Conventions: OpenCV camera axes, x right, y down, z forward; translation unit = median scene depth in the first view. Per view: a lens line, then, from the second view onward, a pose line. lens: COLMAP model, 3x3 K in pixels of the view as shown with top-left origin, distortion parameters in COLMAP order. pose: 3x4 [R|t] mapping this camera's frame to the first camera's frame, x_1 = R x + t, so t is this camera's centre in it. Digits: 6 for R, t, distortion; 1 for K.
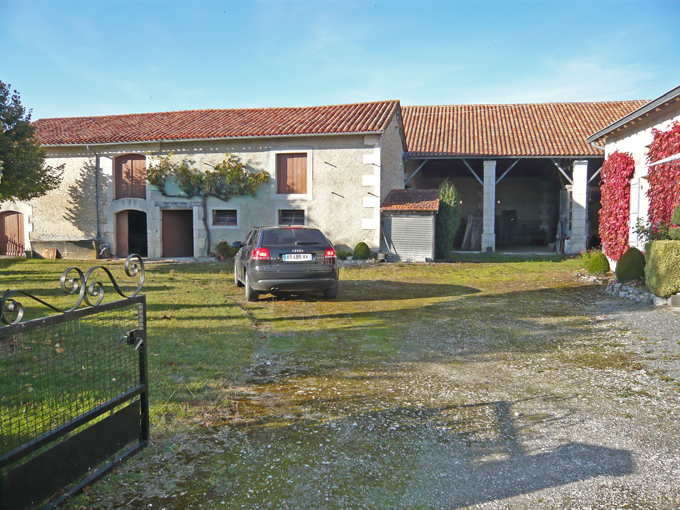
lens RADIAL K [[560.8, 0, 337.2], [0, 560.8, 257.7], [0, 0, 1]] dist [-0.065048, 0.006794]
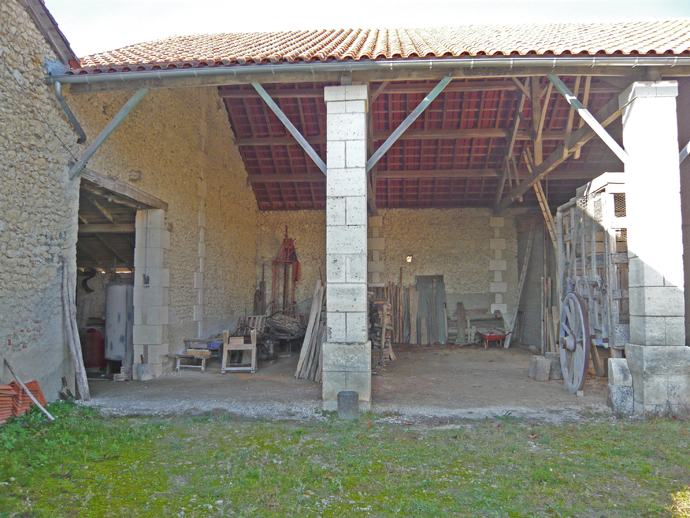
lens RADIAL K [[569.1, 0, 342.2], [0, 569.1, 261.7], [0, 0, 1]] dist [-0.065048, 0.006794]
pose [[0.991264, 0.003193, 0.131852, 0.307588], [0.013944, 0.991567, -0.128842, -0.060984], [-0.131152, 0.129555, 0.982861, 0.952597]]
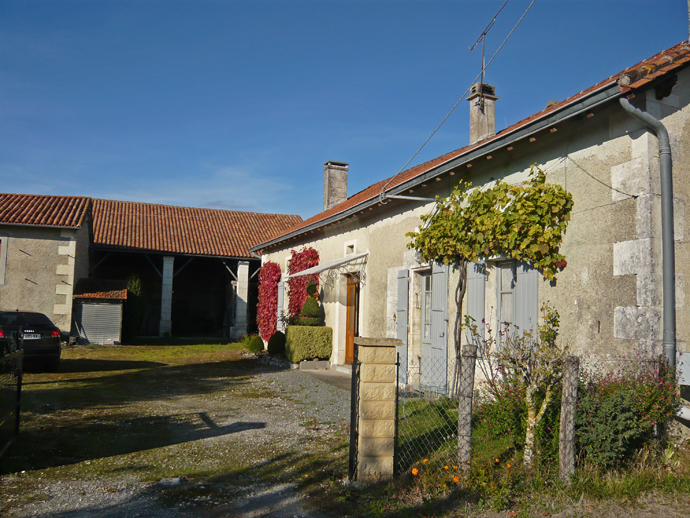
lens RADIAL K [[569.1, 0, 342.2], [0, 569.1, 261.7], [0, 0, 1]] dist [-0.065048, 0.006794]
pose [[0.831500, 0.069533, 0.551155, -0.093099], [0.012790, 0.989477, -0.144126, 0.011073], [-0.555377, 0.126891, 0.821861, -0.201457]]
